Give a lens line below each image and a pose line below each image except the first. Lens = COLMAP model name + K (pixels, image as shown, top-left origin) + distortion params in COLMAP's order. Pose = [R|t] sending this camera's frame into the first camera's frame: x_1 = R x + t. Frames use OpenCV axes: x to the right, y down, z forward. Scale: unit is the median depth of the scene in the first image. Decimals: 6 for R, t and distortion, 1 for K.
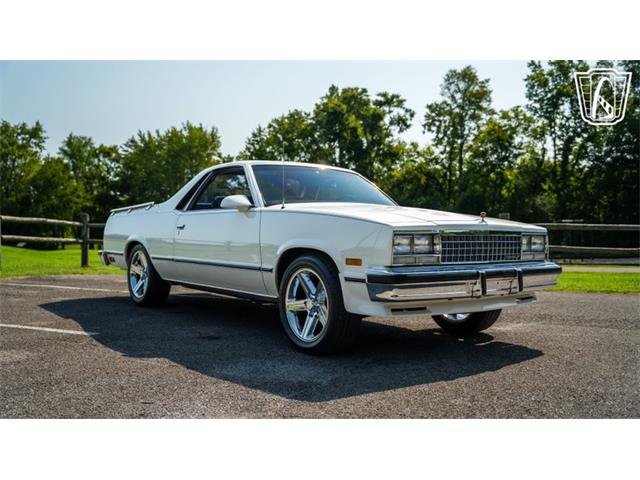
lens RADIAL K [[627.0, 0, 320.0], [0, 627.0, 240.0], [0, 0, 1]] dist [-0.068041, 0.209647]
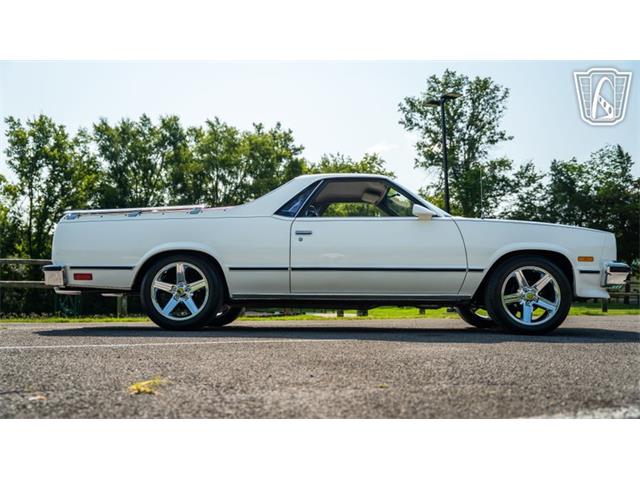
lens RADIAL K [[627.0, 0, 320.0], [0, 627.0, 240.0], [0, 0, 1]] dist [-0.068041, 0.209647]
pose [[0.645076, 0.071046, 0.760809, -1.135053], [0.011773, 0.994626, -0.102863, 0.105848], [-0.764028, 0.075311, 0.640772, 0.475251]]
